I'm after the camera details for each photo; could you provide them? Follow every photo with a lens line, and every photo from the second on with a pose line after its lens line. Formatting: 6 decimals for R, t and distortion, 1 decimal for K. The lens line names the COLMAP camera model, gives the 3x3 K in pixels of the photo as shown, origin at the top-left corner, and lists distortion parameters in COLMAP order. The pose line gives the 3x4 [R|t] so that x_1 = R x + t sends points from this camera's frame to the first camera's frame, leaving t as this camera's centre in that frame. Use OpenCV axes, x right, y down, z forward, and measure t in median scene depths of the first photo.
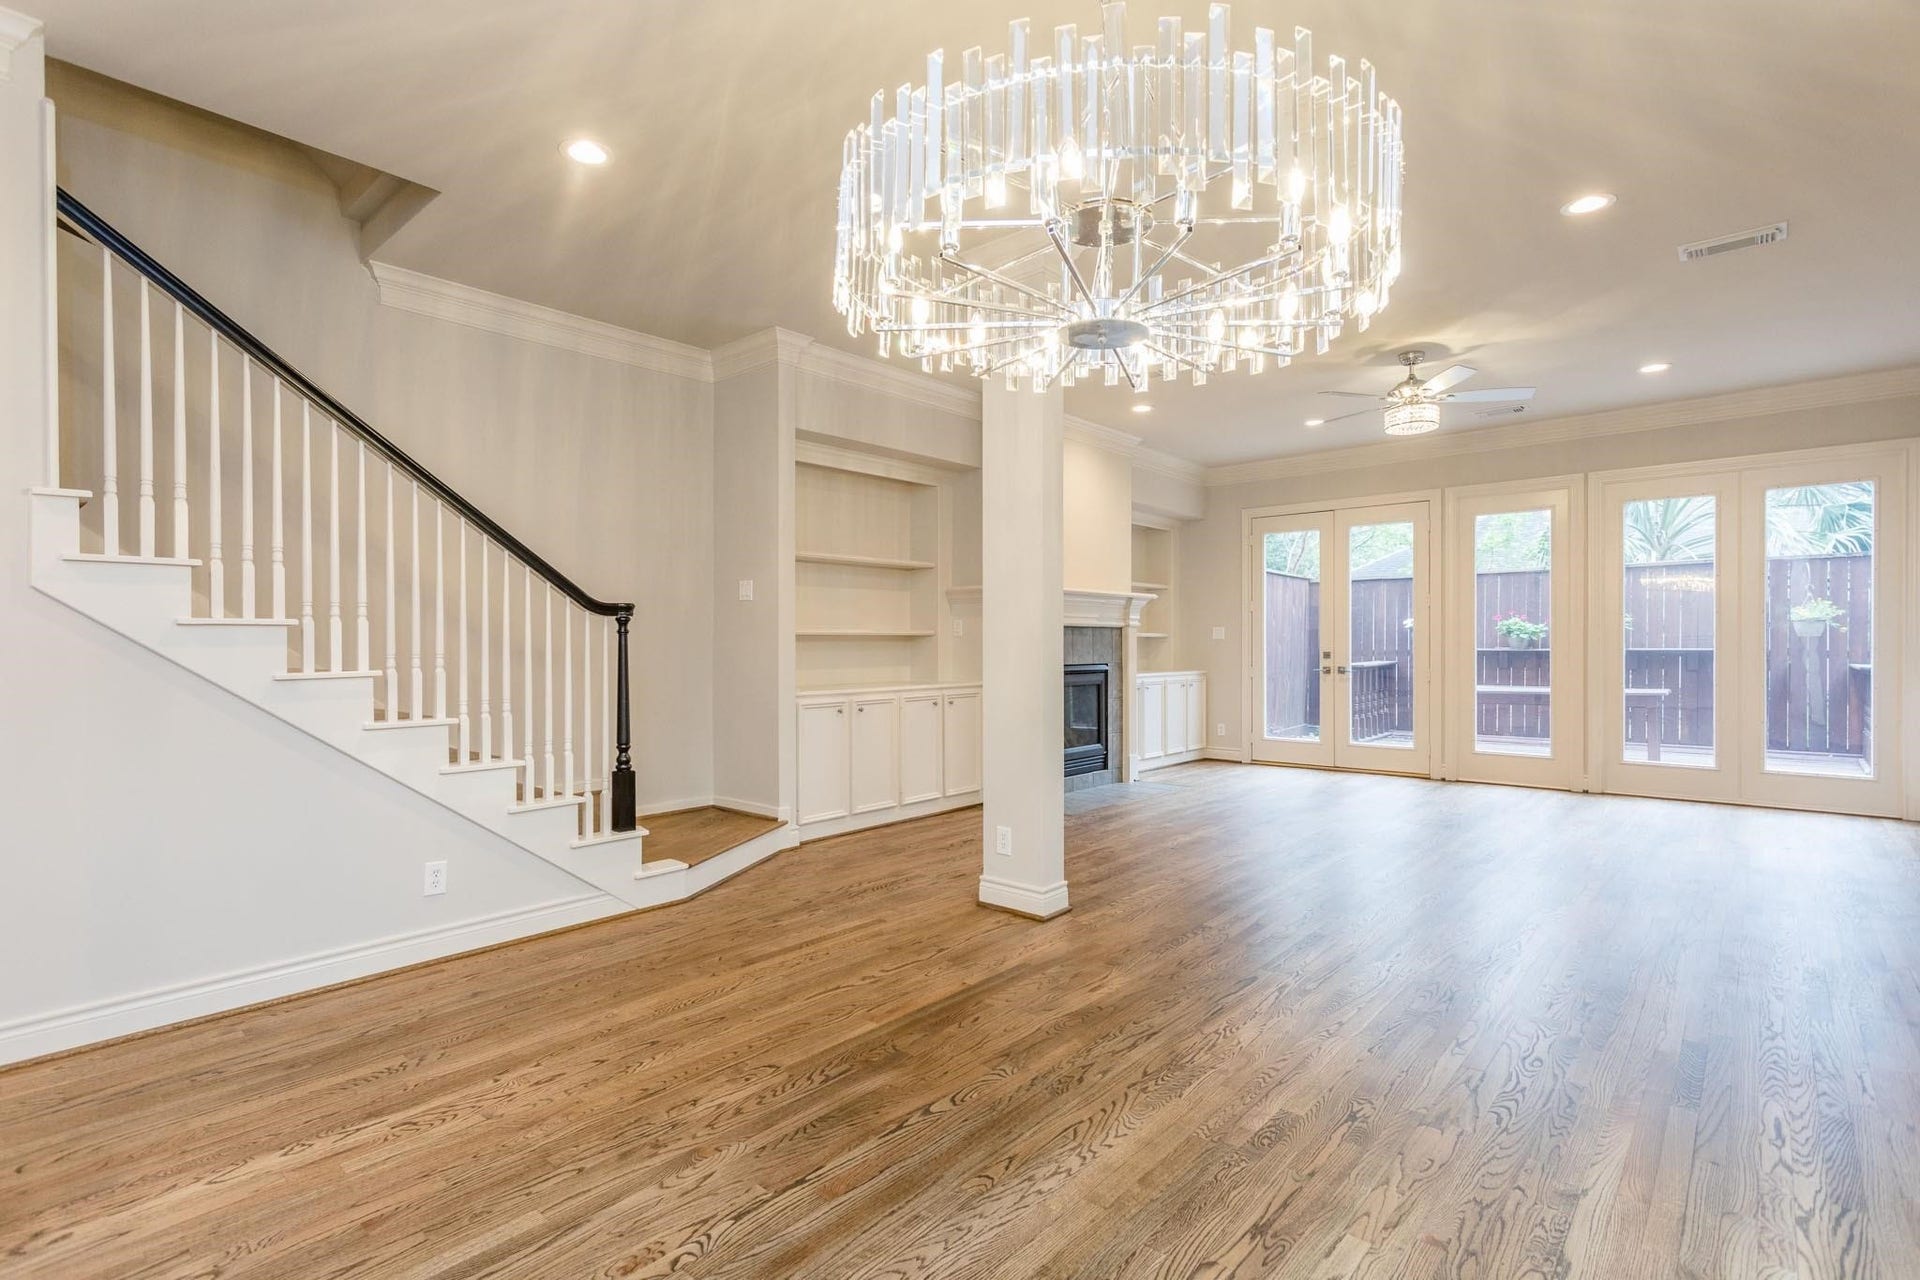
lens RADIAL K [[913.8, 0, 942.6], [0, 913.8, 648.3], [0, 0, 1]] dist [0.002597, 0.000308]
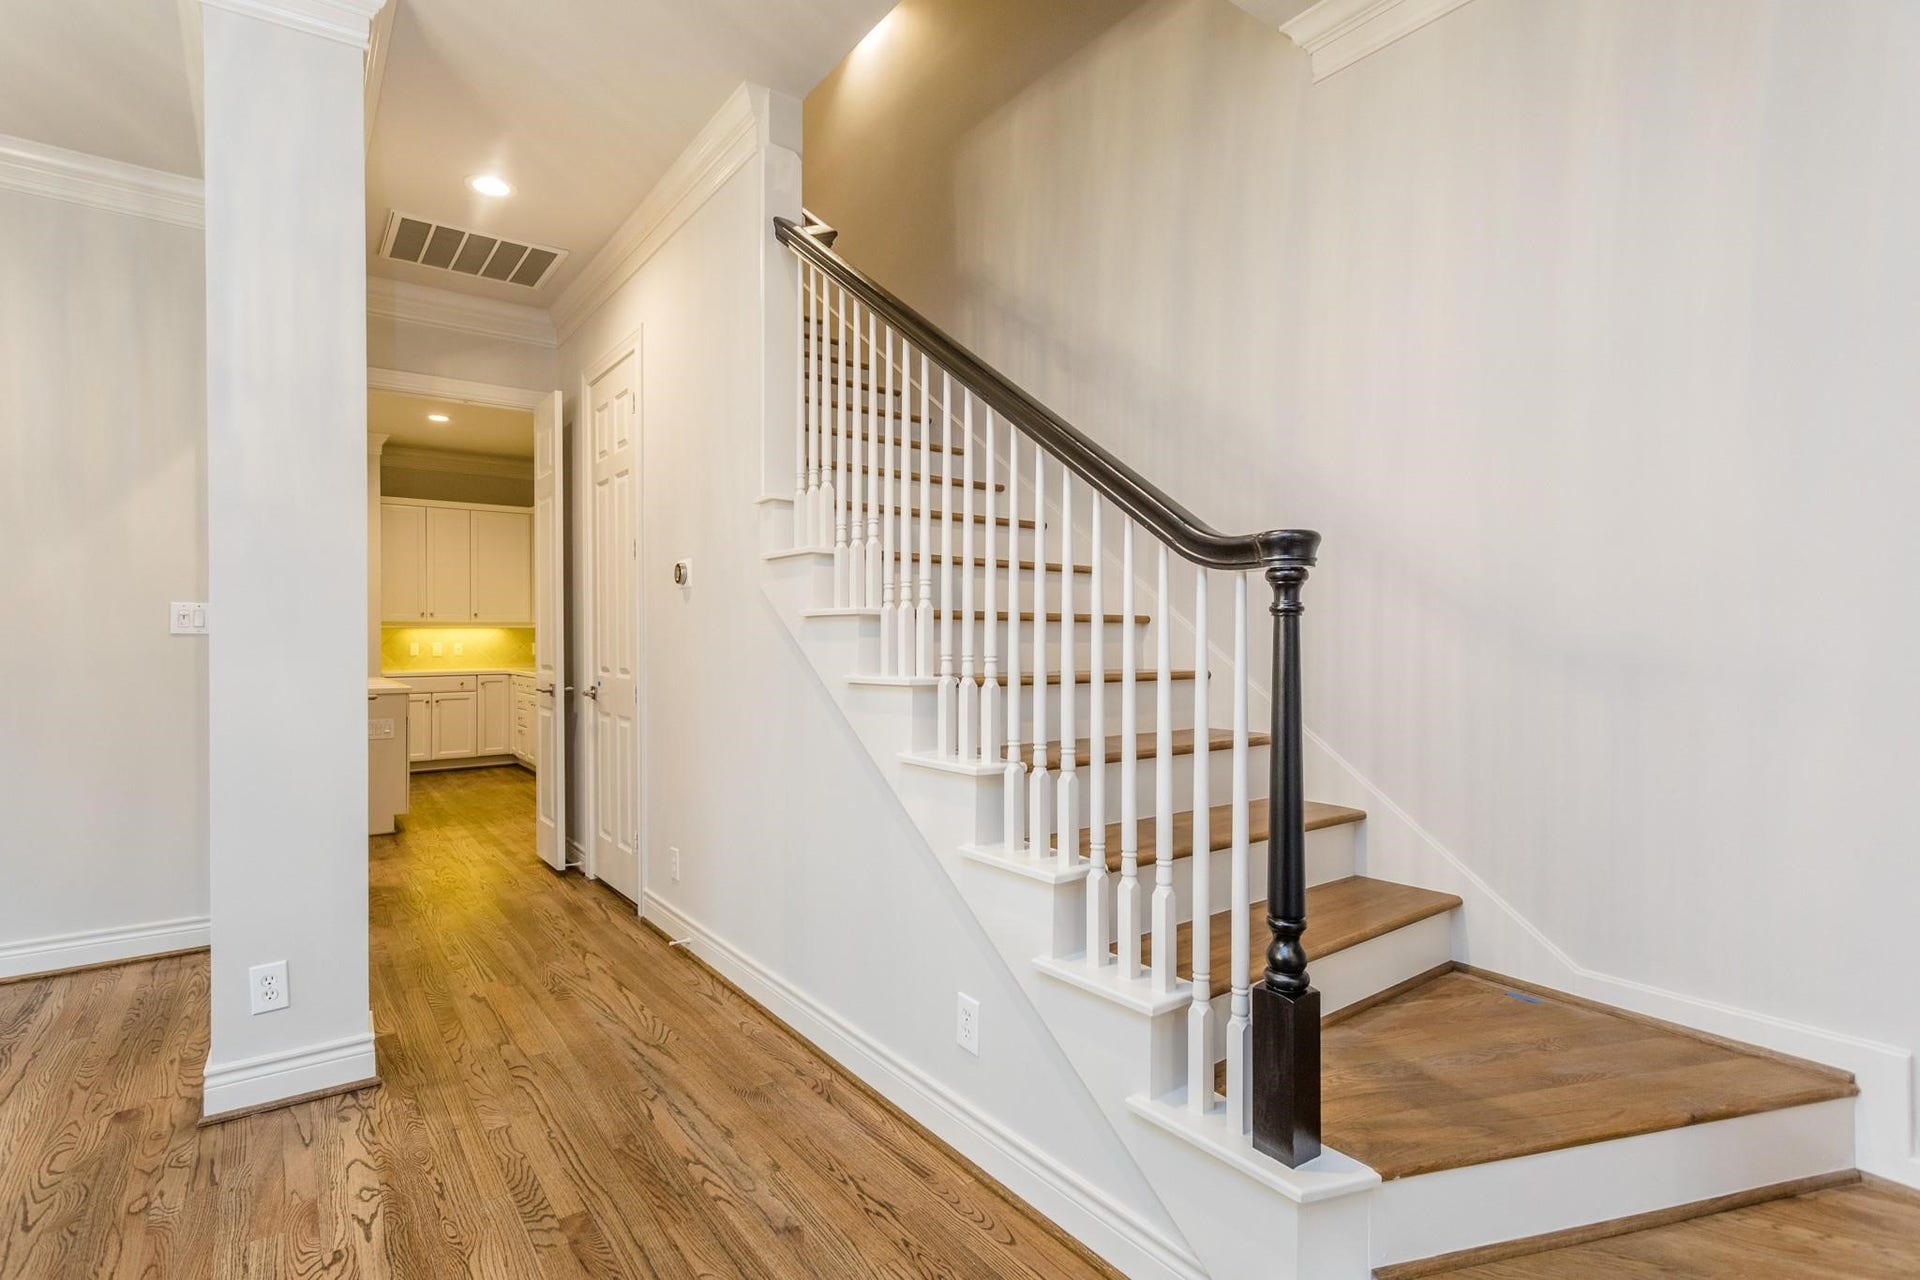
lens RADIAL K [[913.8, 0, 942.6], [0, 913.8, 648.3], [0, 0, 1]] dist [0.002597, 0.000308]
pose [[-0.202564, 0.017771, -0.979108, 0.035493], [-0.003380, 0.999817, 0.018846, -0.009173], [0.979263, 0.007127, -0.202467, 0.957173]]
